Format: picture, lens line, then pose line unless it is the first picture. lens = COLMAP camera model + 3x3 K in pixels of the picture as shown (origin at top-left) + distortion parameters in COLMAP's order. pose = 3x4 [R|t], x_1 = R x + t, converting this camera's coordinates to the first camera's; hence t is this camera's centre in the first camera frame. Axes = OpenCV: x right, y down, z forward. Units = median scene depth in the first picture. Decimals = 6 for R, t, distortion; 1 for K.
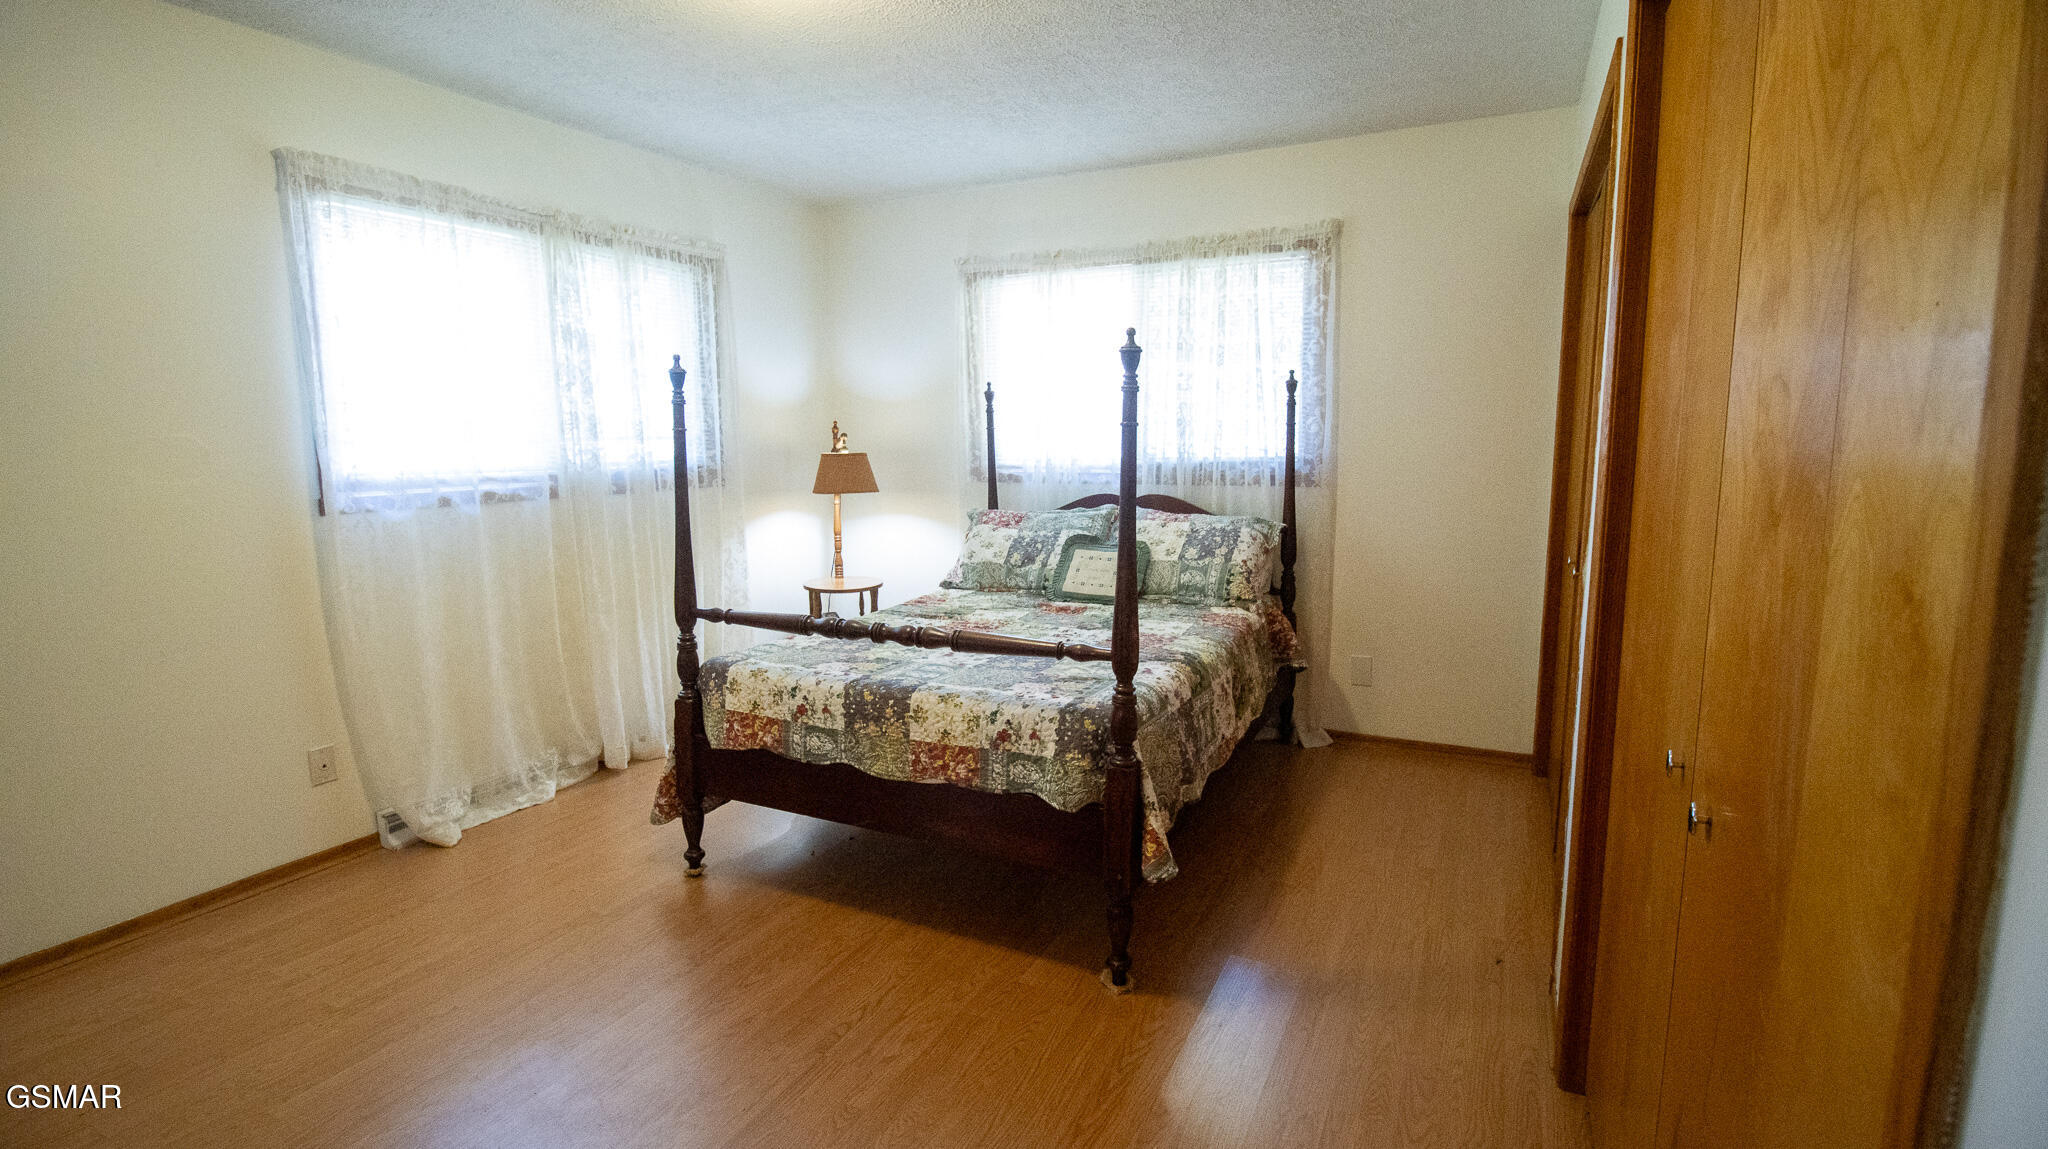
lens RADIAL K [[955.4, 0, 1035.9], [0, 955.4, 576.2], [0, 0, 1]] dist [-0.009805, -0.000572]
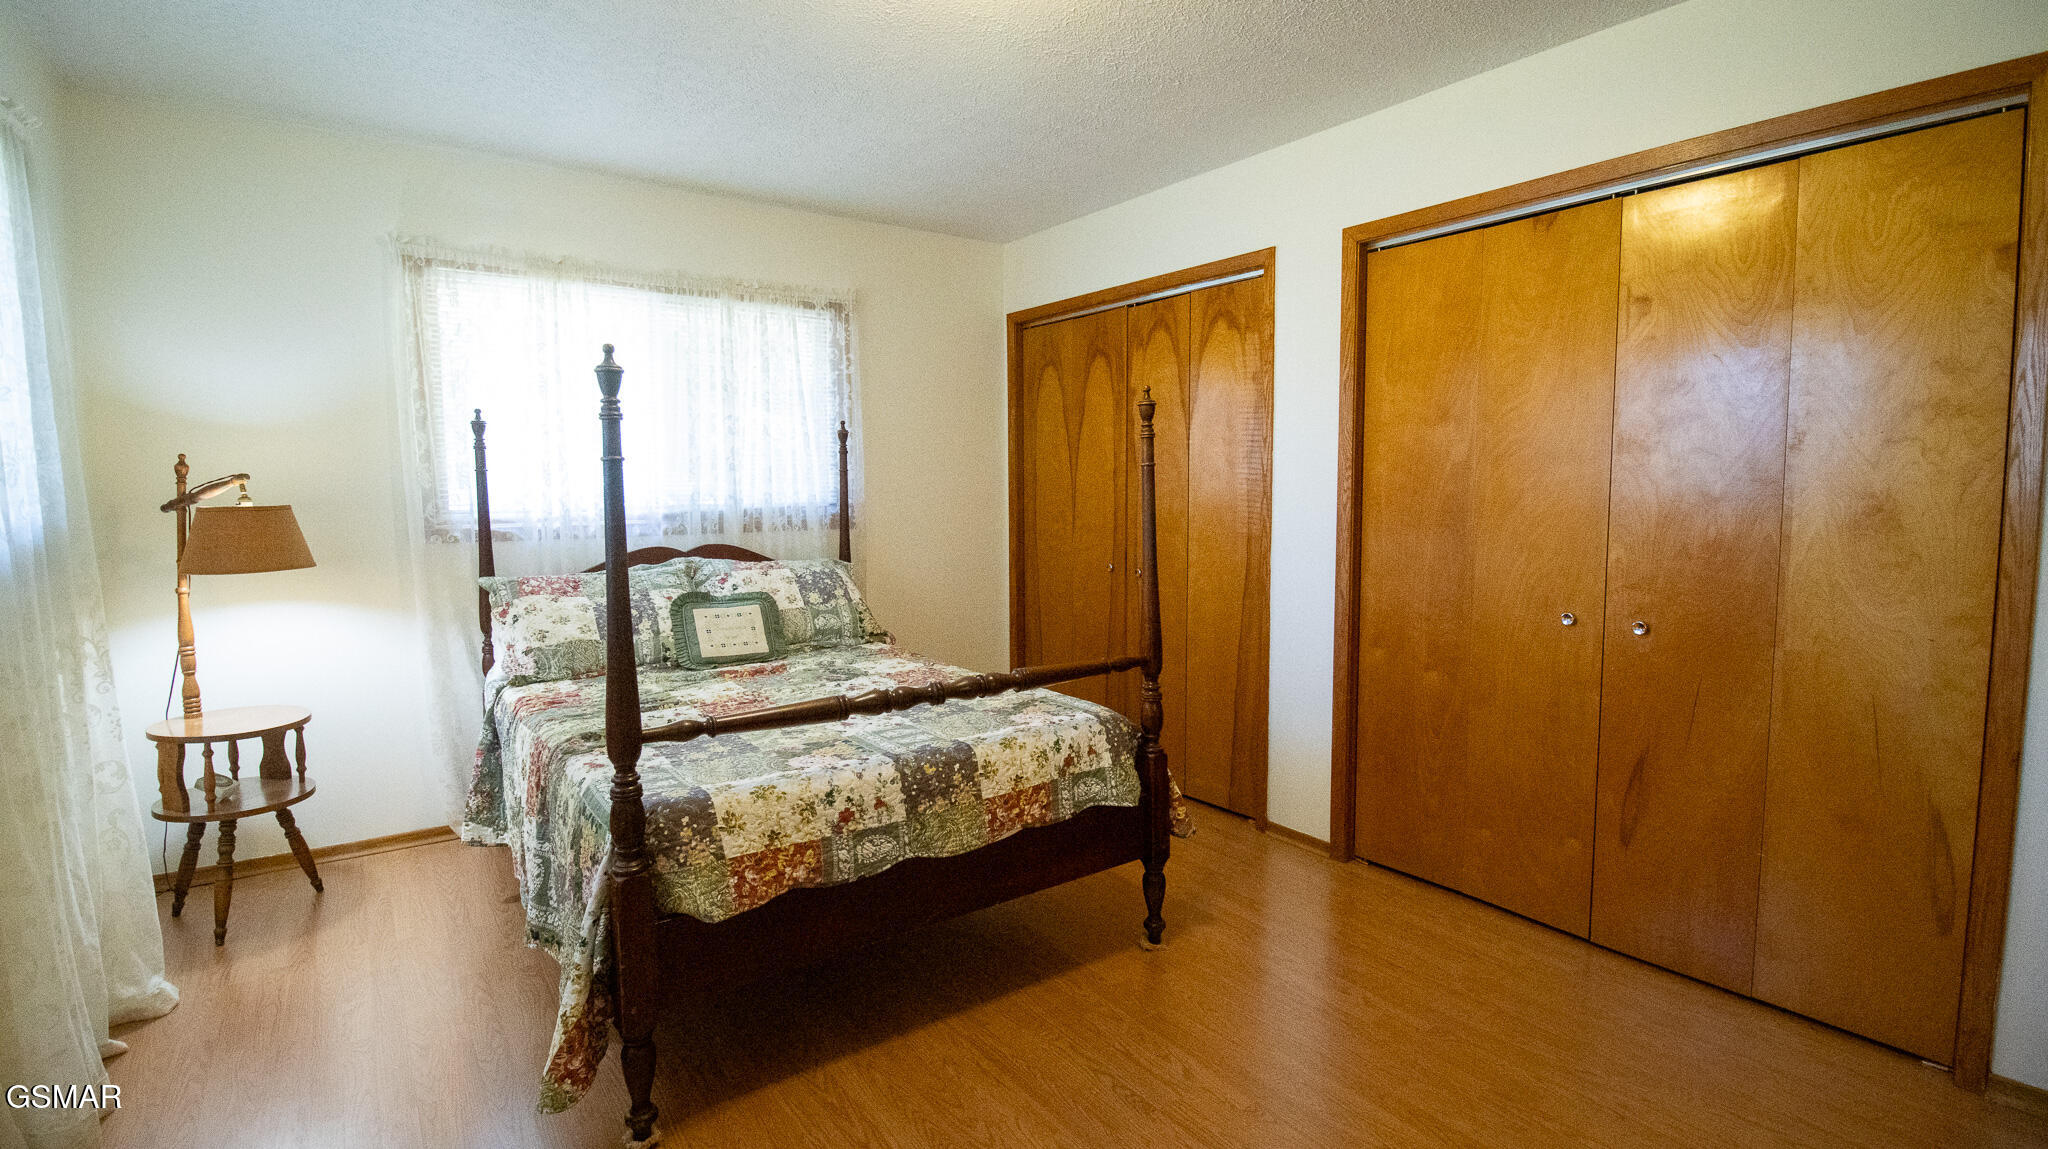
lens RADIAL K [[955.4, 0, 1021.9], [0, 955.4, 570.2], [0, 0, 1]] dist [-0.009805, -0.000572]
pose [[0.462412, -0.073159, 0.883642, -0.824385], [0.131042, 0.991285, 0.013497, -0.050706], [-0.876928, 0.109554, 0.467969, 0.460513]]
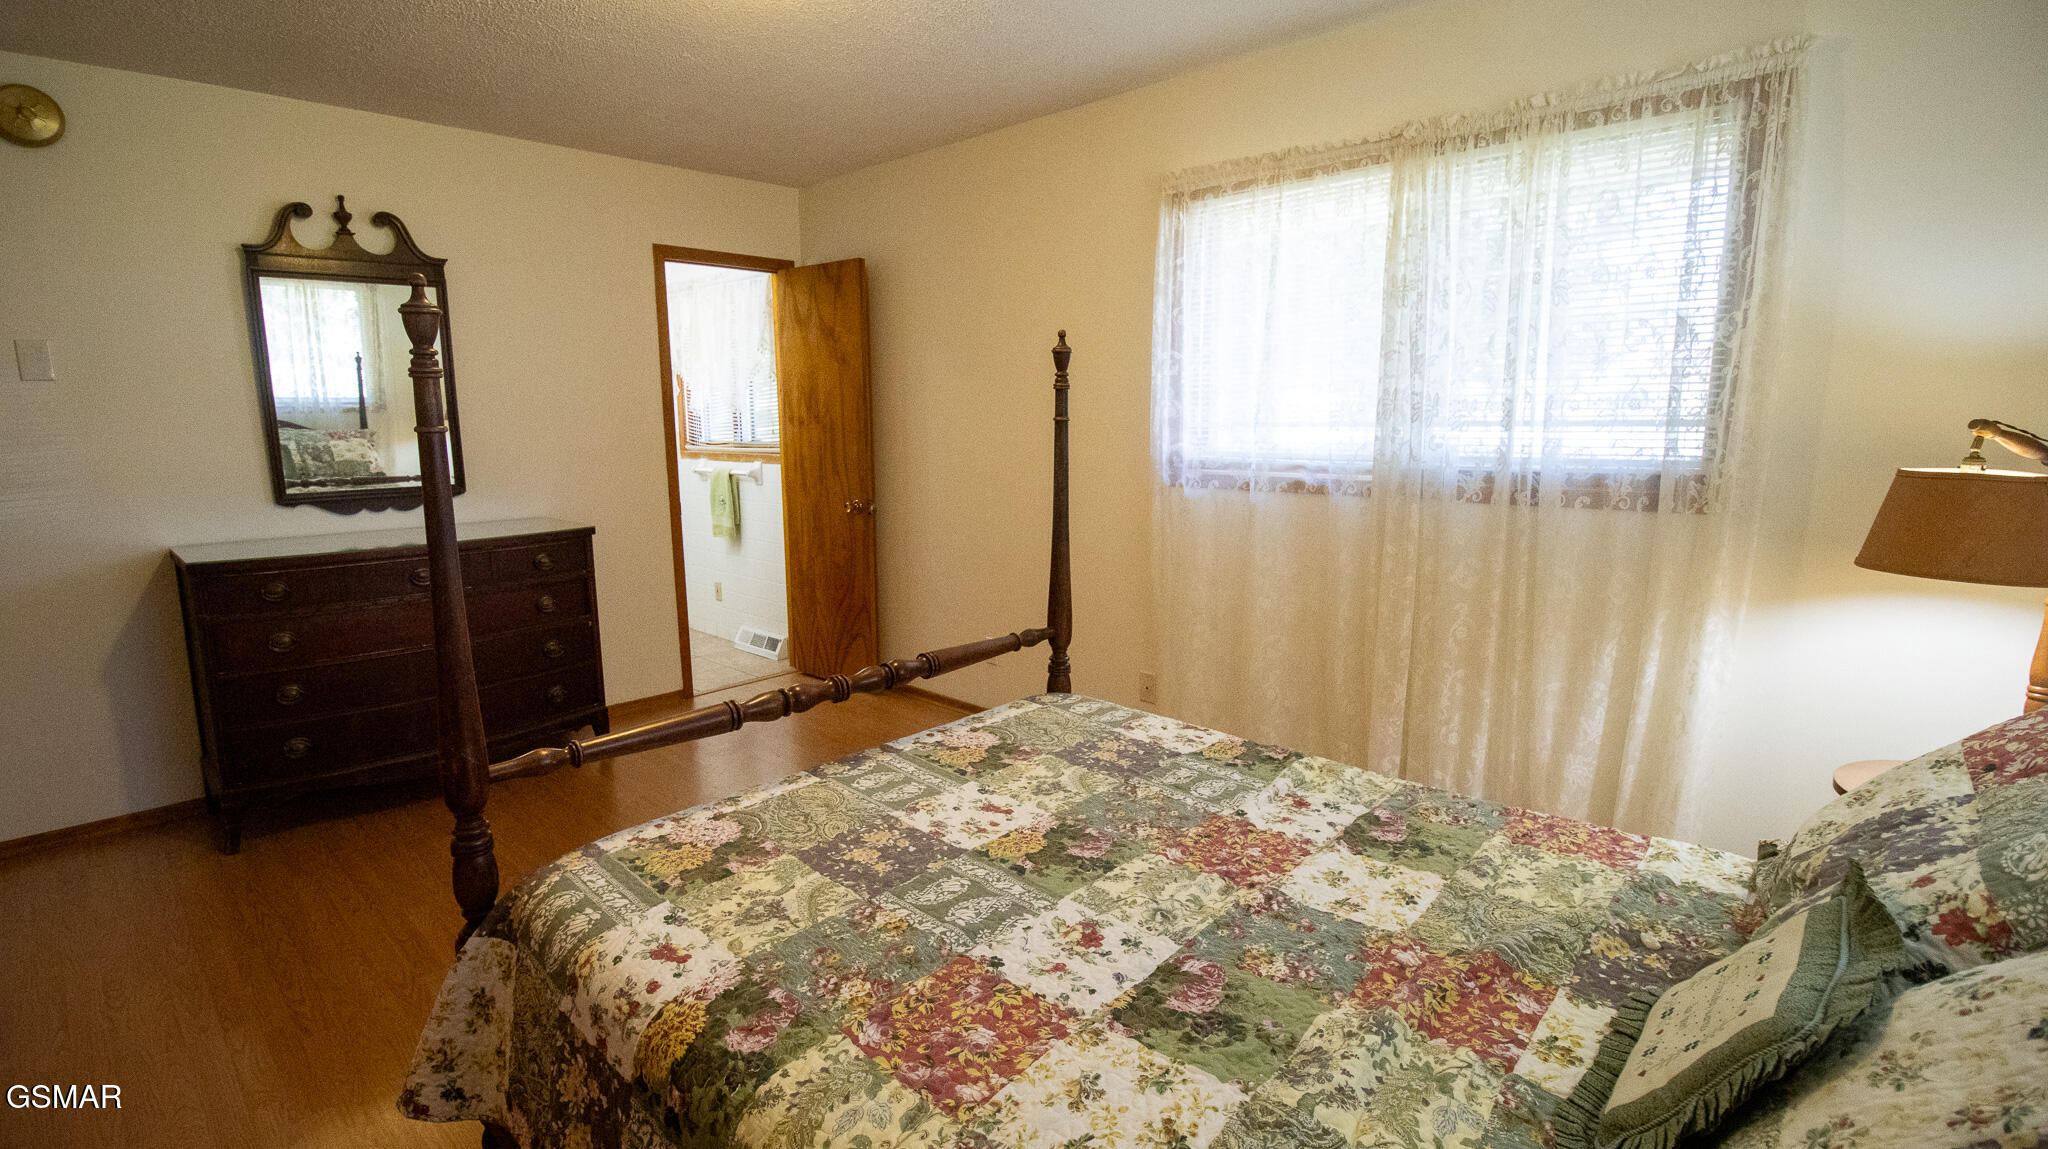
lens RADIAL K [[955.4, 0, 1026.7], [0, 955.4, 578.6], [0, 0, 1]] dist [-0.009805, -0.000572]
pose [[-0.293068, 0.174888, -0.939960, 0.460587], [-0.131146, 0.966482, 0.220712, -0.199813], [0.947054, 0.187956, -0.260309, 1.216675]]
